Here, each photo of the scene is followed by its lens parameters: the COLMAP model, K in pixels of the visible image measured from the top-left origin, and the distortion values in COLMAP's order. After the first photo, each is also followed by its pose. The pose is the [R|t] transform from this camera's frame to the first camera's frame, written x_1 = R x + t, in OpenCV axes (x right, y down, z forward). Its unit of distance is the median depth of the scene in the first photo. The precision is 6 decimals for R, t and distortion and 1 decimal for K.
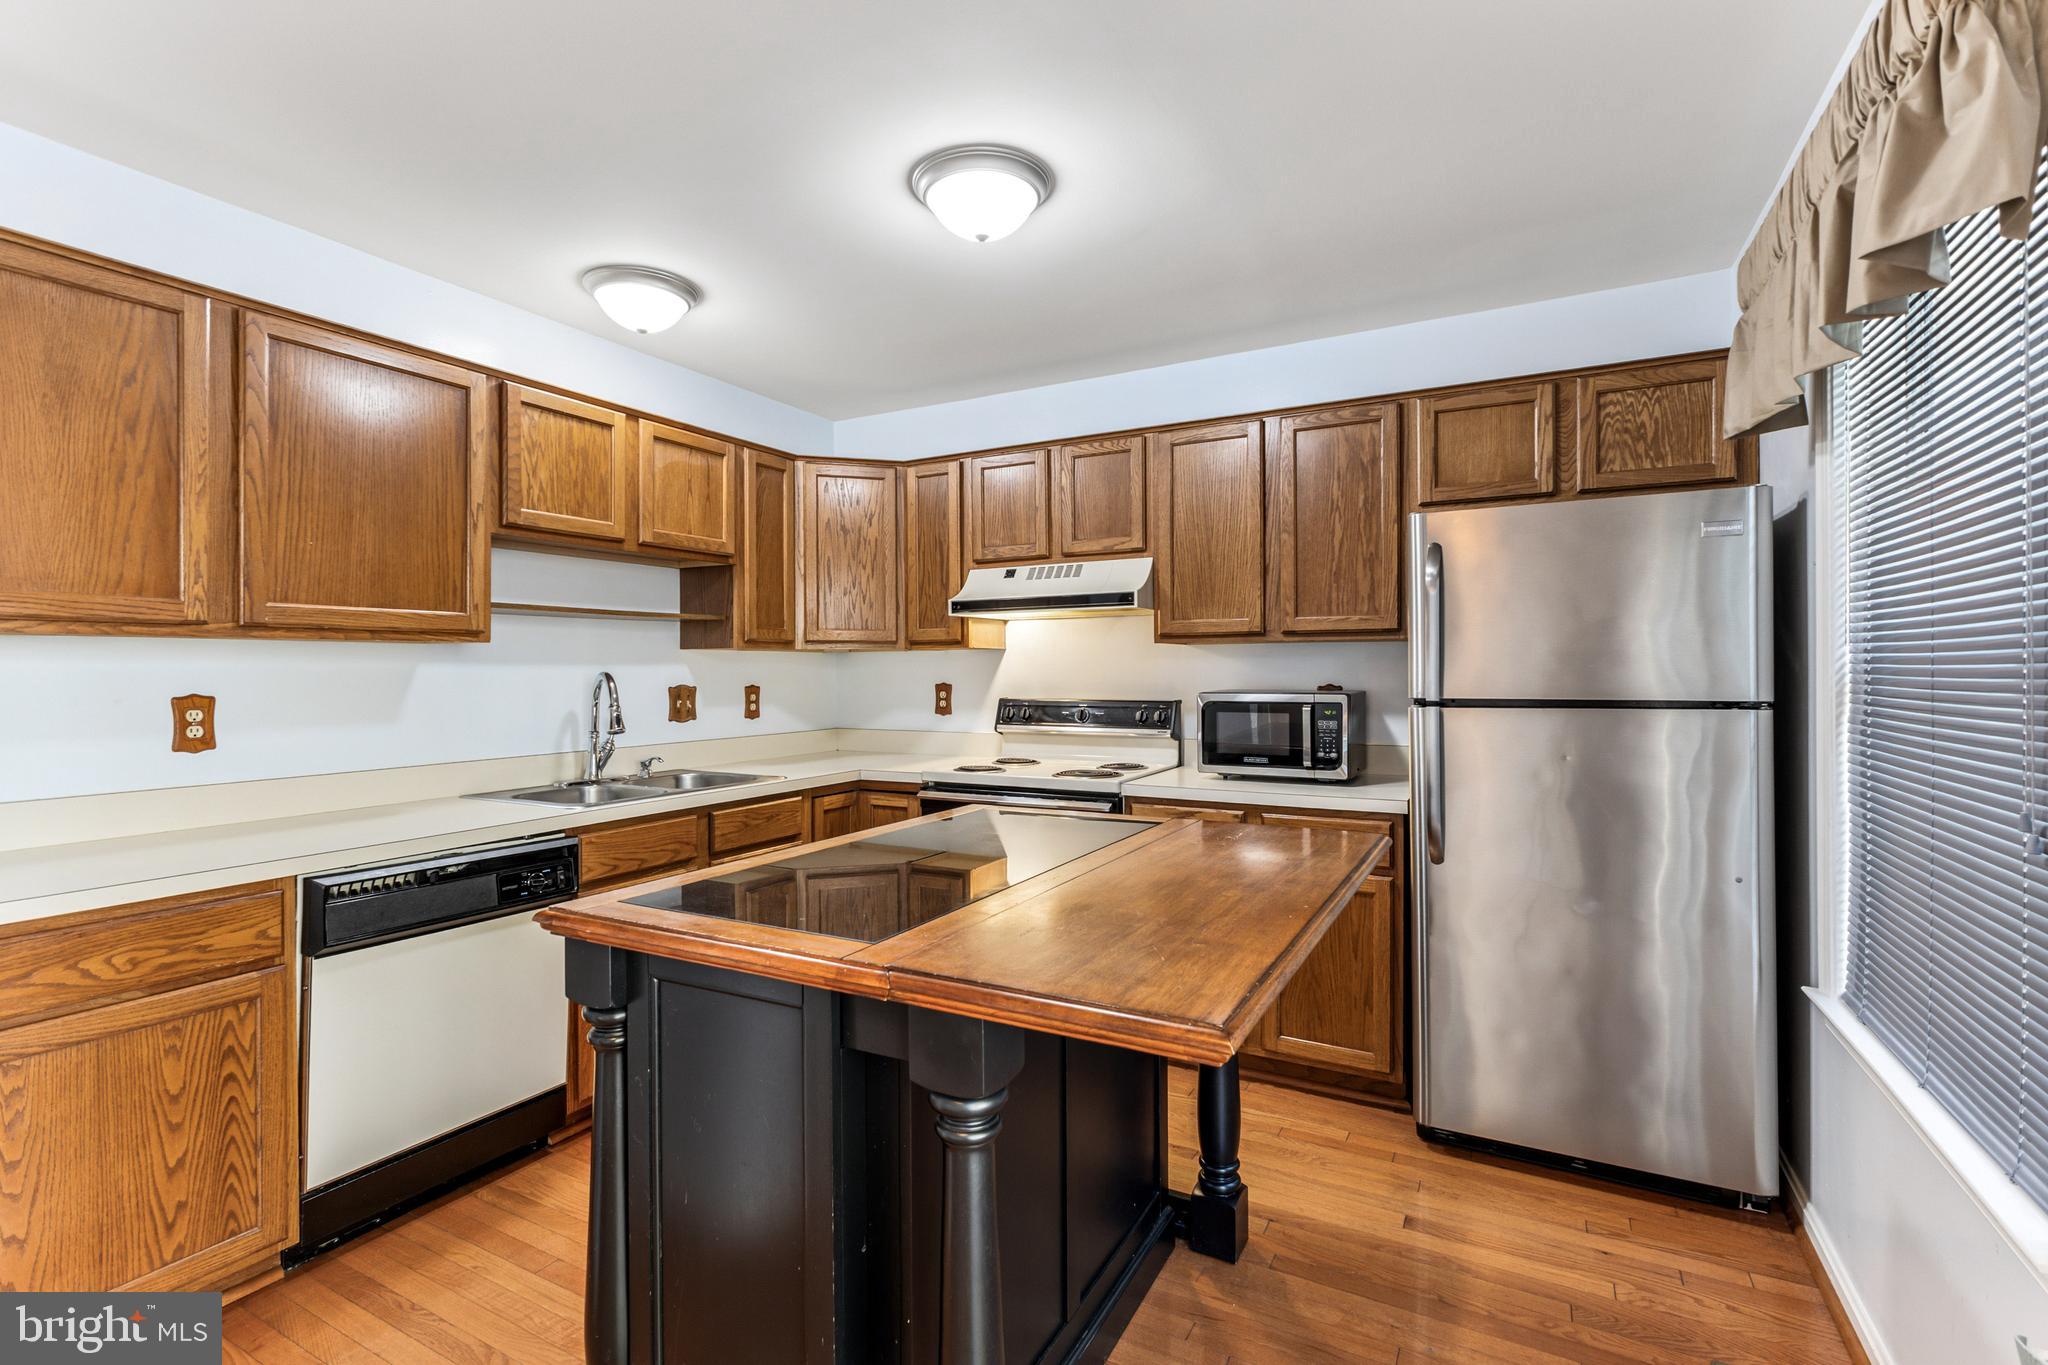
lens RADIAL K [[951.8, 0, 1013.2], [0, 951.8, 677.3], [0, 0, 1]] dist [0.001934, 0.002332]
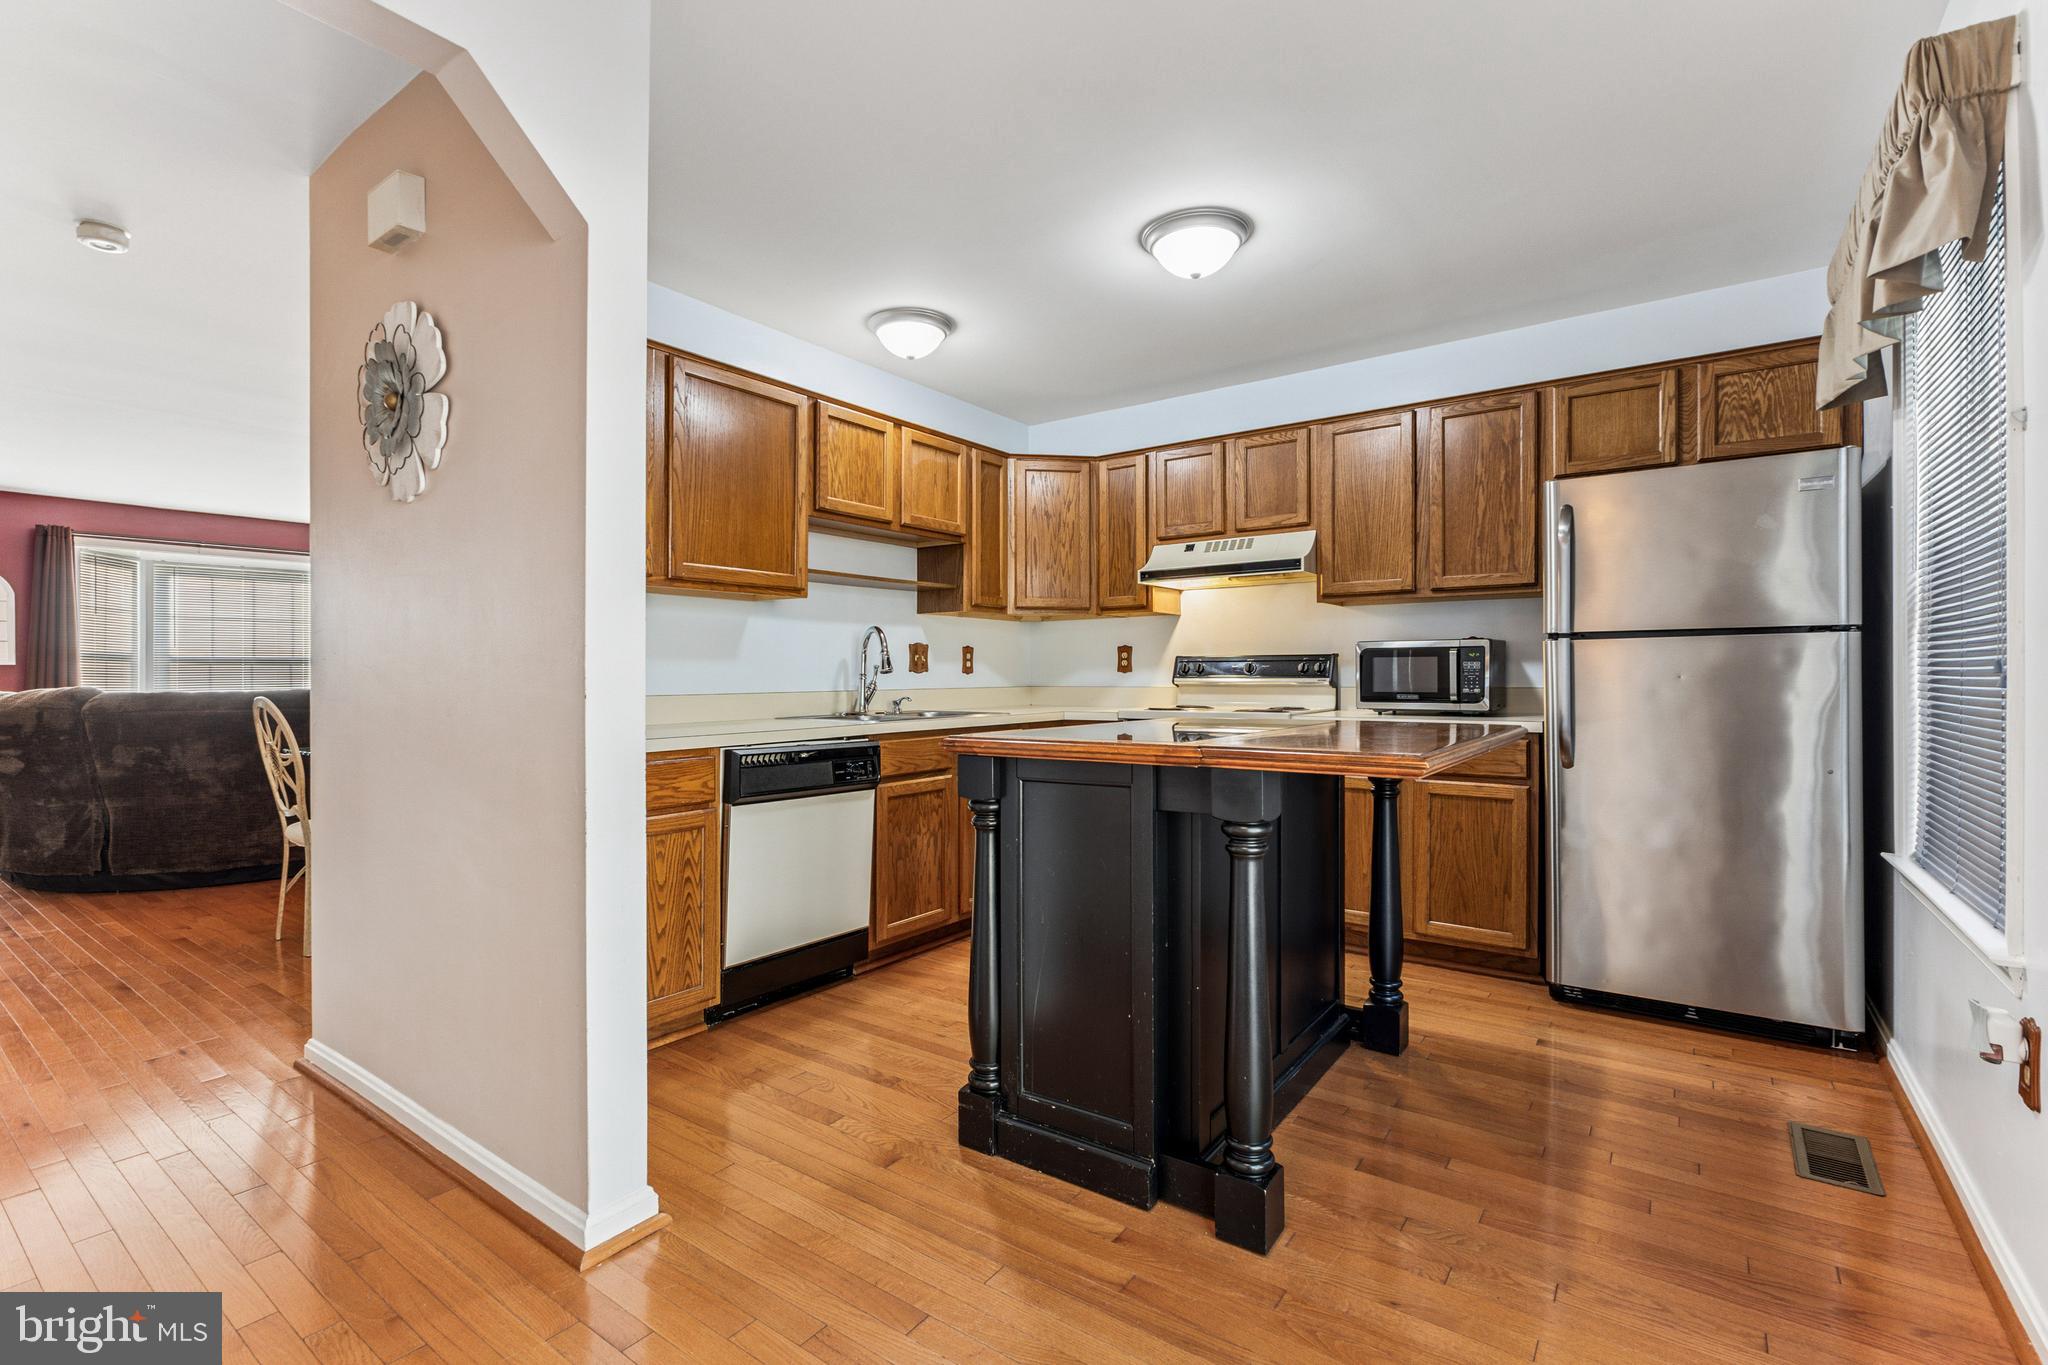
lens RADIAL K [[951.8, 0, 1006.1], [0, 951.8, 689.9], [0, 0, 1]] dist [0.001934, 0.002332]
pose [[0.991898, 0.002403, -0.127012, -0.103084], [-0.001853, 0.999988, 0.004446, 0.083038], [0.127021, -0.004174, 0.991891, -0.273512]]
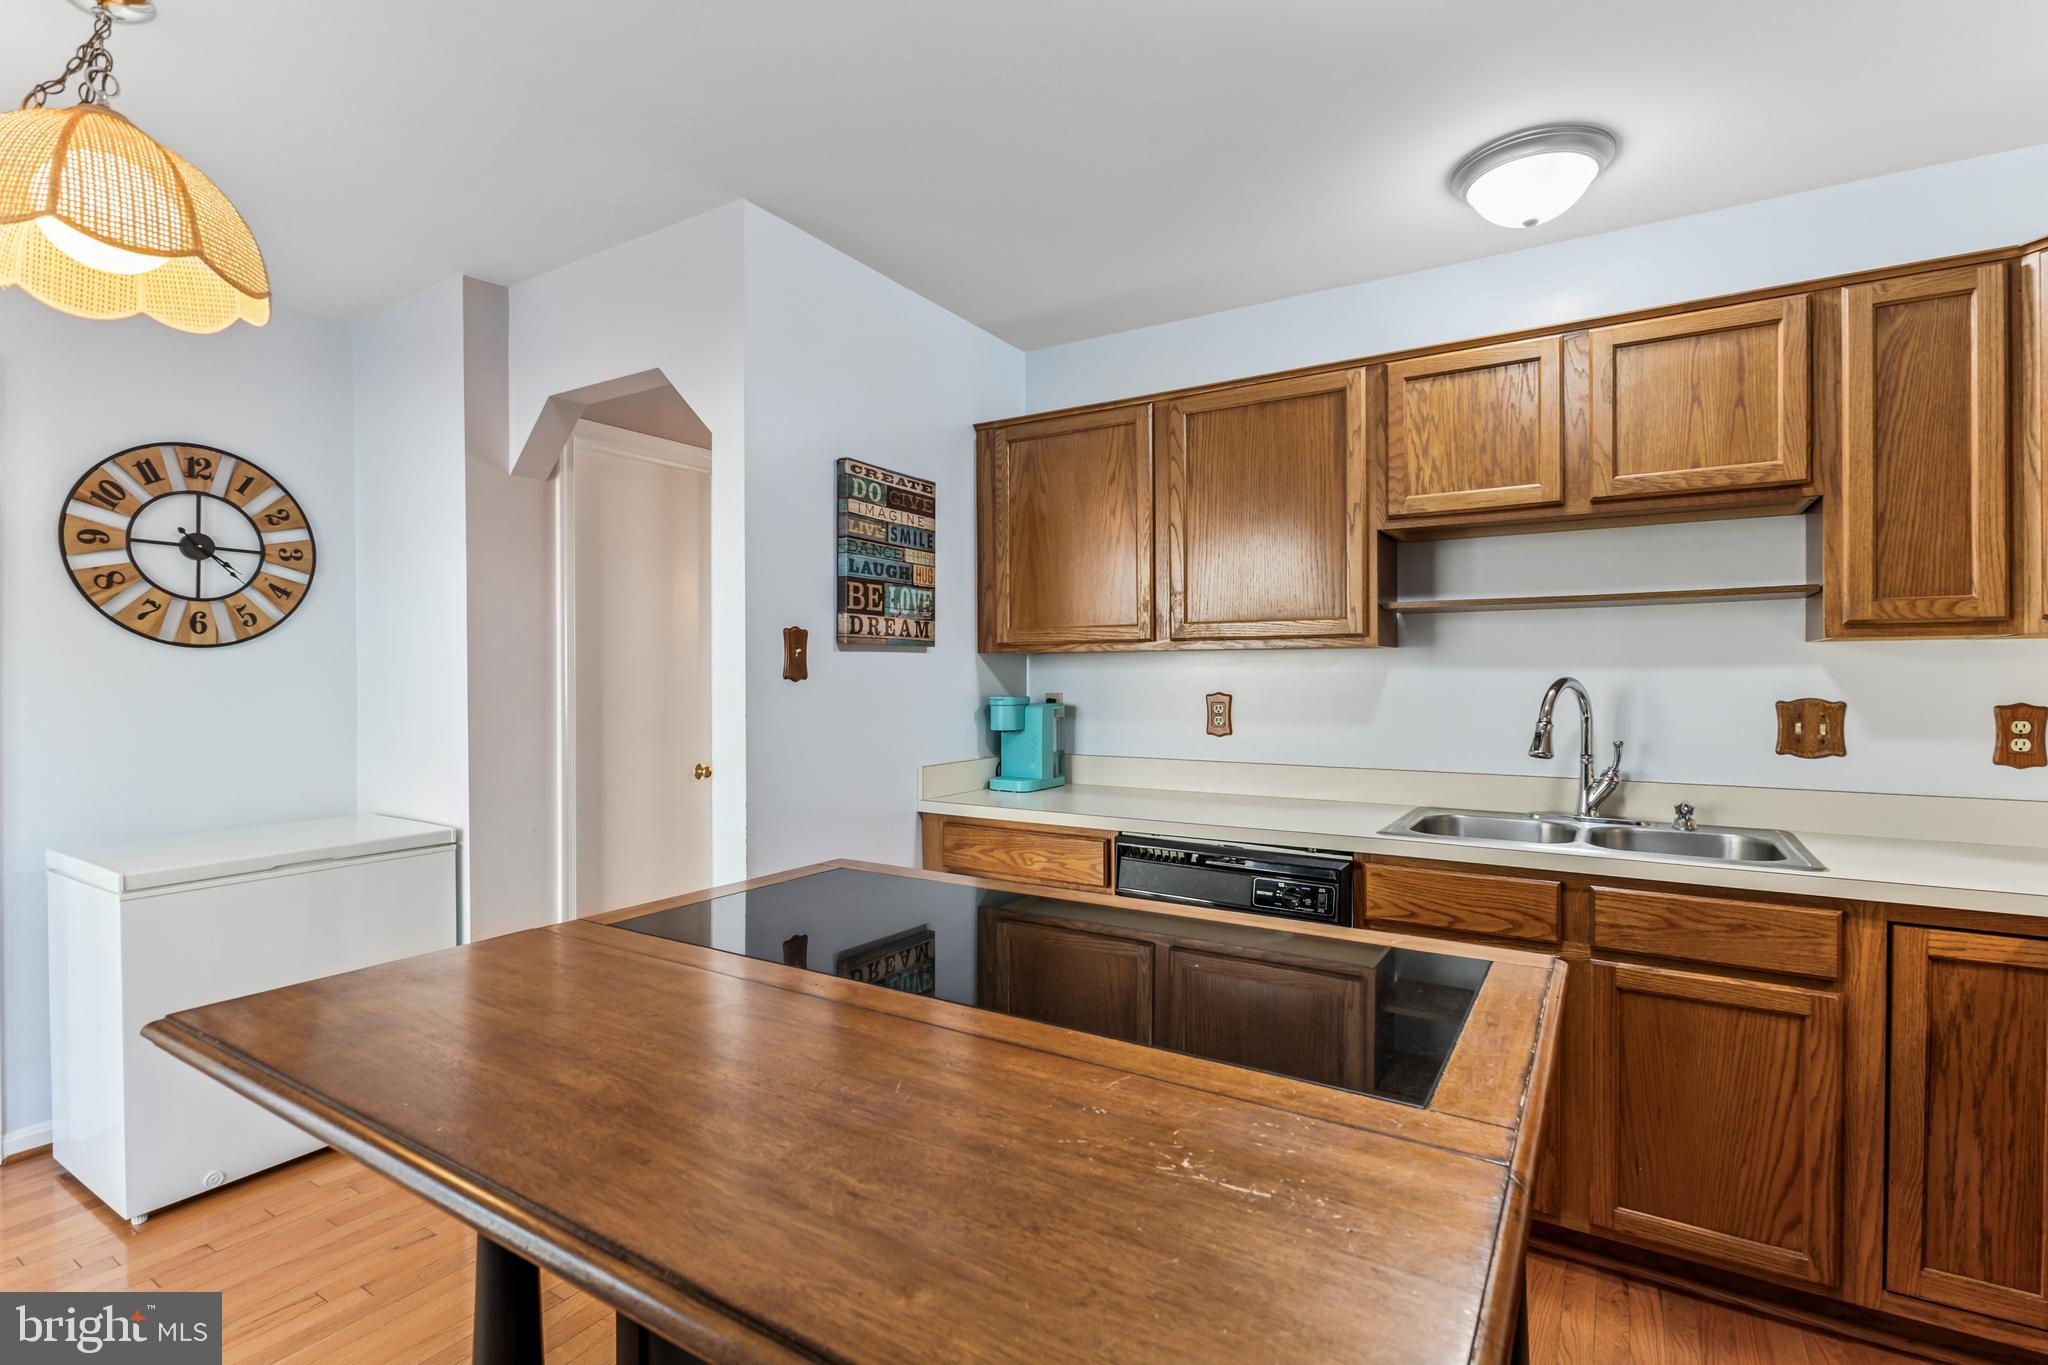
lens RADIAL K [[961.9, 0, 1015.7], [0, 961.9, 668.4], [0, 0, 1]] dist [-0.005322, -0.000850]
pose [[-0.072306, -0.005997, -0.997364, 0.416724], [-0.008144, 0.999952, -0.005423, -0.005148], [0.997349, 0.007730, -0.072351, 0.688144]]
